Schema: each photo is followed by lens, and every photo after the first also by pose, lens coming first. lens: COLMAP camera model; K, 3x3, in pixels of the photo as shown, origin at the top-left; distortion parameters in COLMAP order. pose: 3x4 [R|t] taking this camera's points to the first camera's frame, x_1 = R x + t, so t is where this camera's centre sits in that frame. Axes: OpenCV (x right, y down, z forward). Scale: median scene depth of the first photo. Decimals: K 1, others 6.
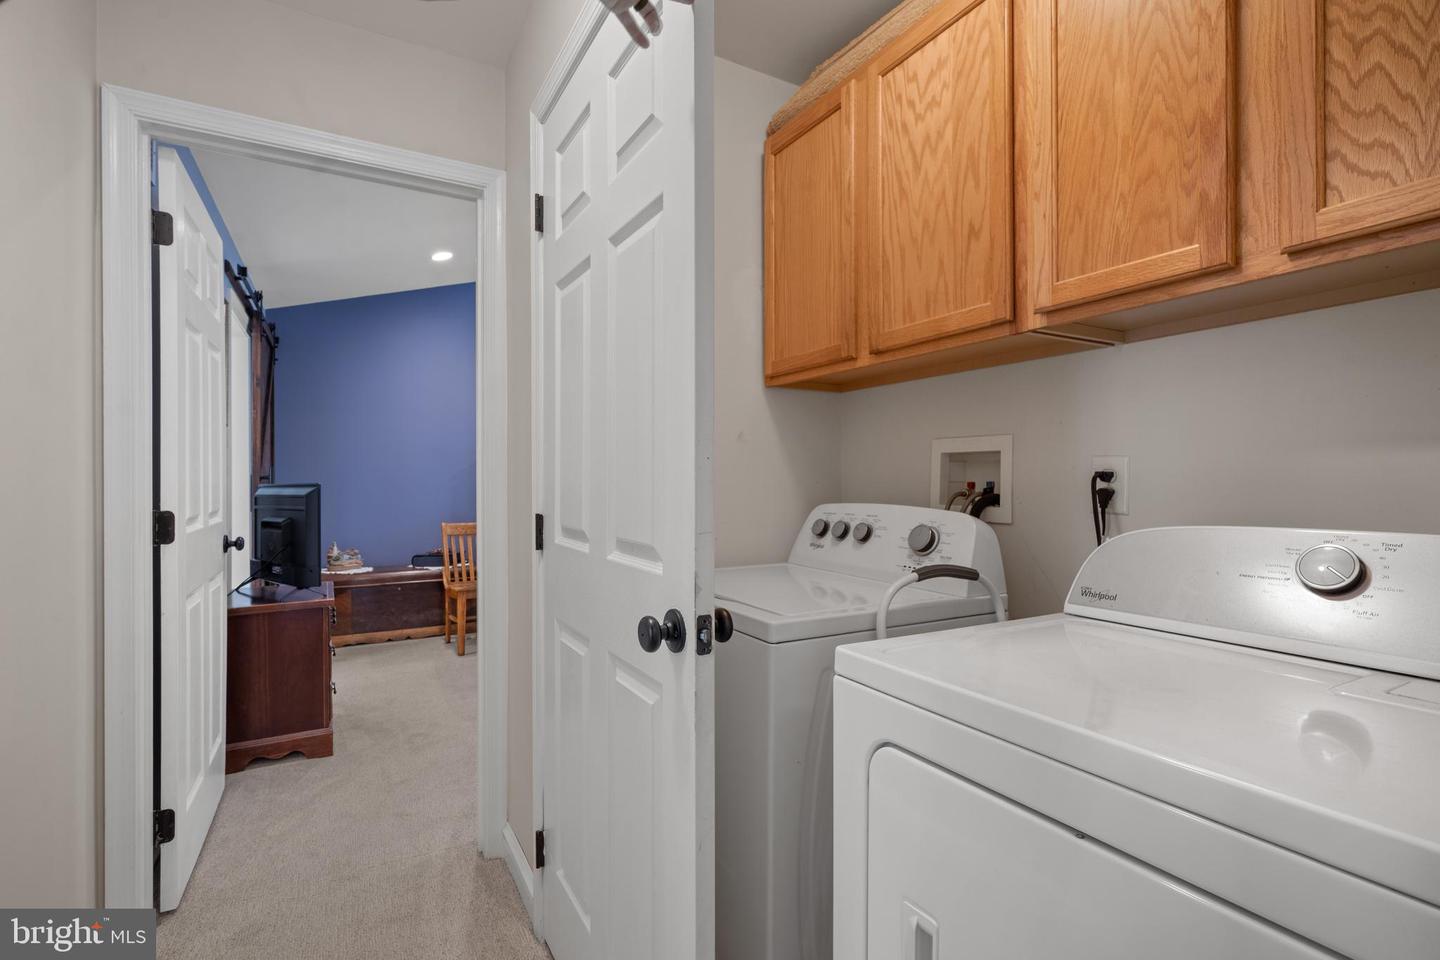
lens RADIAL K [[667.9, 0, 720.0], [0, 667.9, 480.0], [0, 0, 1]] dist [0.000208, 0.000057]
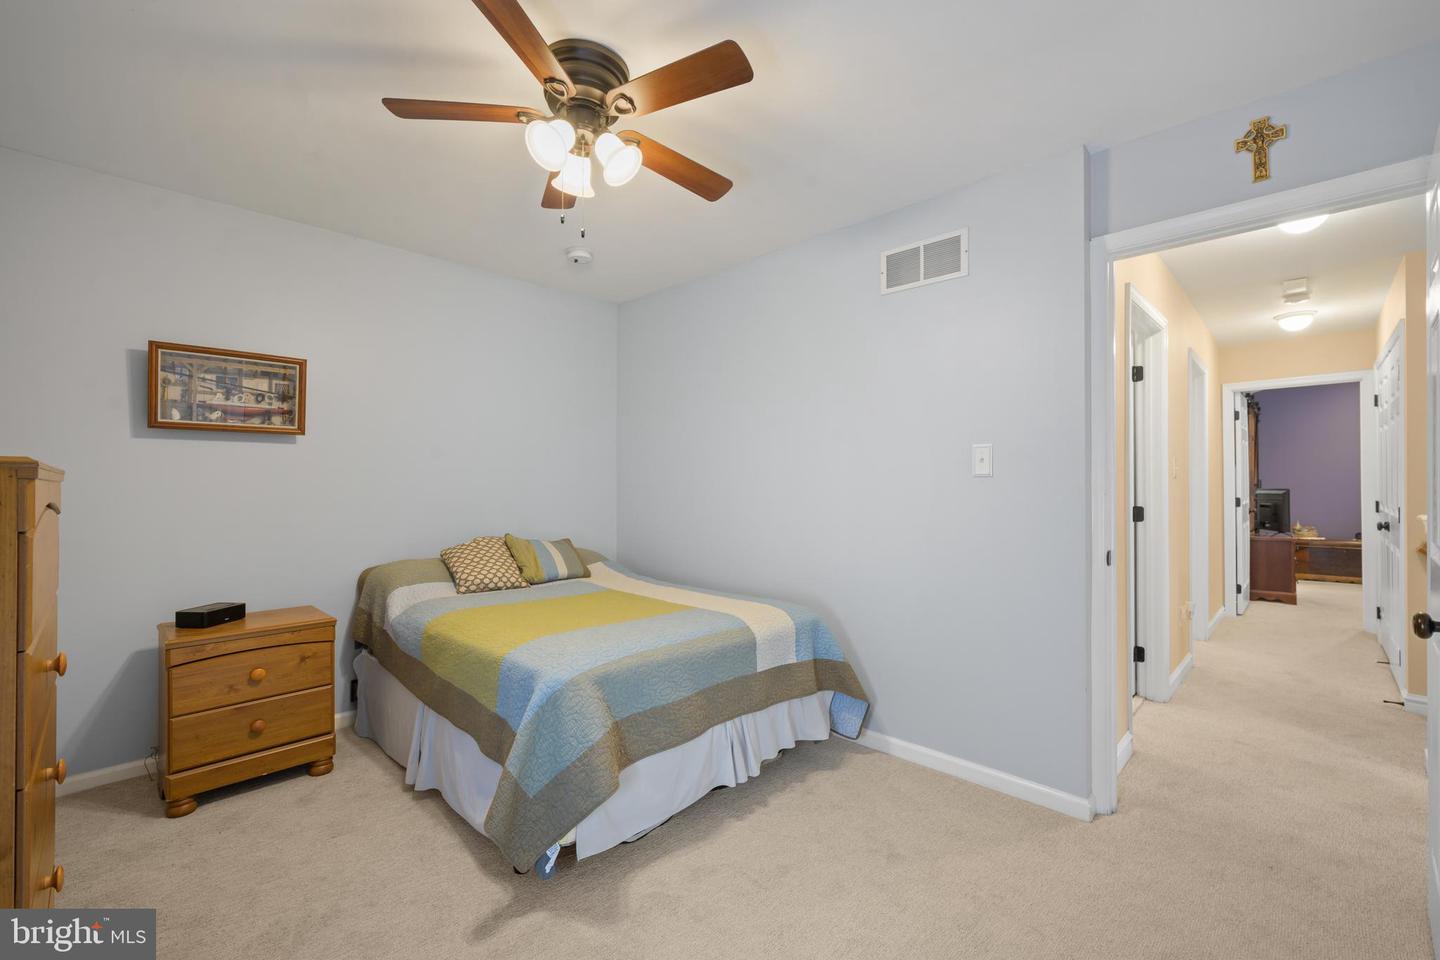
lens RADIAL K [[605.6, 0, 720.0], [0, 605.6, 480.0], [0, 0, 1]] dist [-0.002267, -0.000540]
pose [[0.278989, -0.007374, -0.960266, 0.786723], [0.006173, 0.999964, -0.005885, -0.022423], [0.960274, -0.004286, 0.279024, -1.349930]]
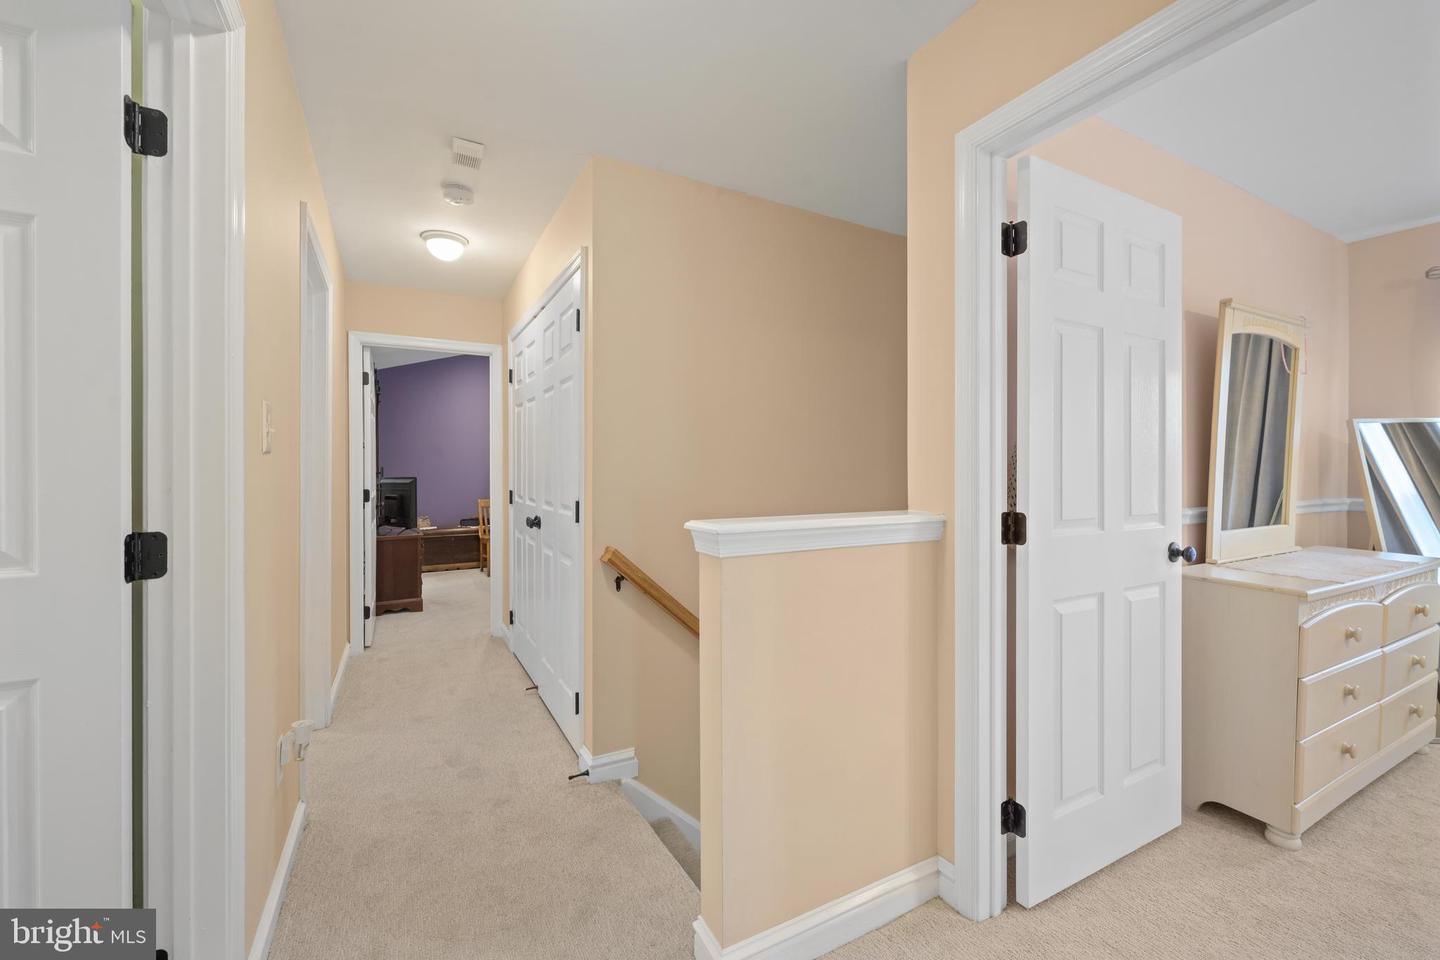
lens RADIAL K [[583.2, 0, 720.0], [0, 583.2, 480.0], [0, 0, 1]] dist [0.002341, -0.000016]
pose [[0.999957, 0.004150, -0.008316, 0.298576], [-0.004027, 0.999883, 0.014739, -0.014200], [0.008377, -0.014705, 0.999857, -0.674738]]
